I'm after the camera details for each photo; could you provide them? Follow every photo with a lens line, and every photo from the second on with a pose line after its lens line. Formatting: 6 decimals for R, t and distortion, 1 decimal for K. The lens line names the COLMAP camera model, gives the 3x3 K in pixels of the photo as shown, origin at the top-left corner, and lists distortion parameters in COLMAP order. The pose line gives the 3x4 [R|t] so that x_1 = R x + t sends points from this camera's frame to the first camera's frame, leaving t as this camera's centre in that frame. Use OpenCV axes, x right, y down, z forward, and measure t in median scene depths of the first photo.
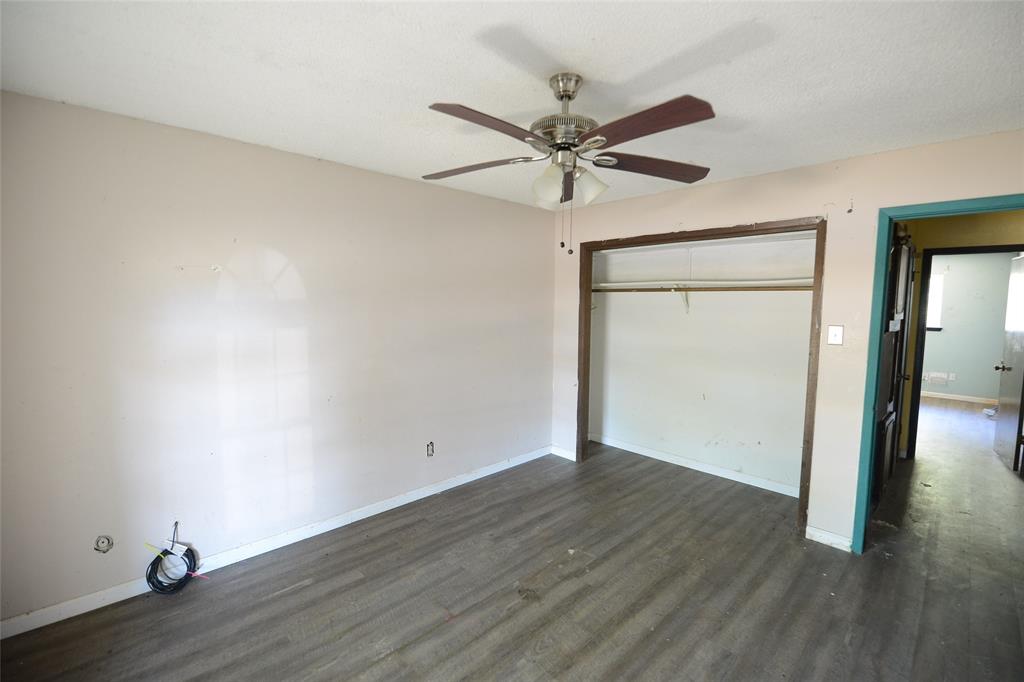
lens RADIAL K [[449.2, 0, 520.8], [0, 449.2, 342.6], [0, 0, 1]] dist [-0.002255, -0.000379]
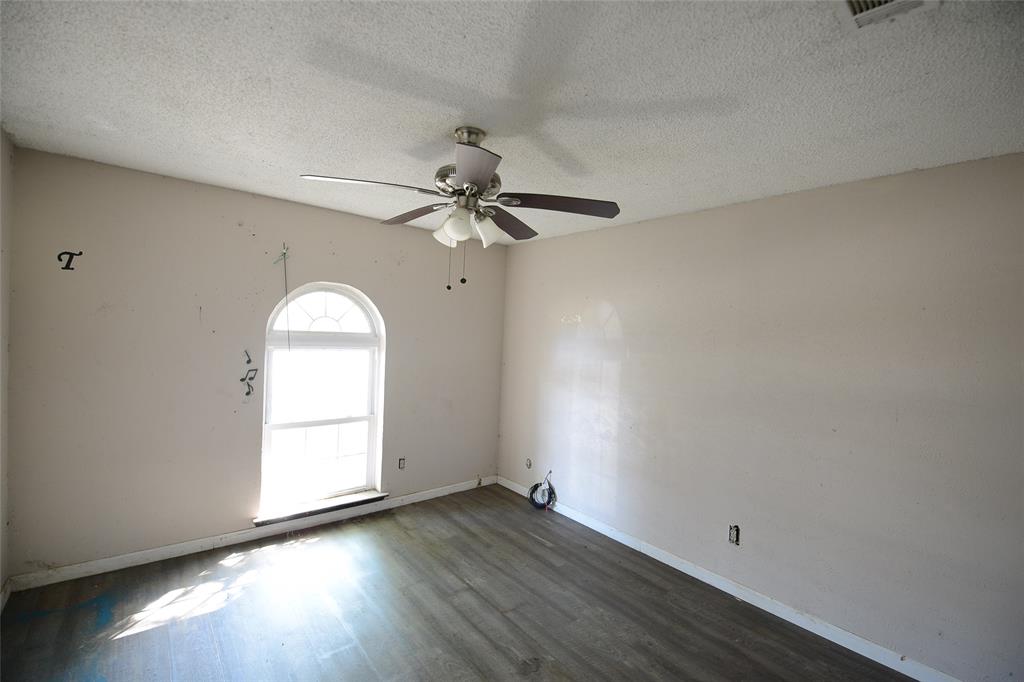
lens RADIAL K [[449.2, 0, 520.8], [0, 449.2, 342.6], [0, 0, 1]] dist [-0.002255, -0.000379]
pose [[-0.076862, 0.010307, -0.996988, 0.873566], [-0.136602, 0.990408, 0.020770, -0.084350], [0.987640, 0.137787, -0.074717, 0.937232]]
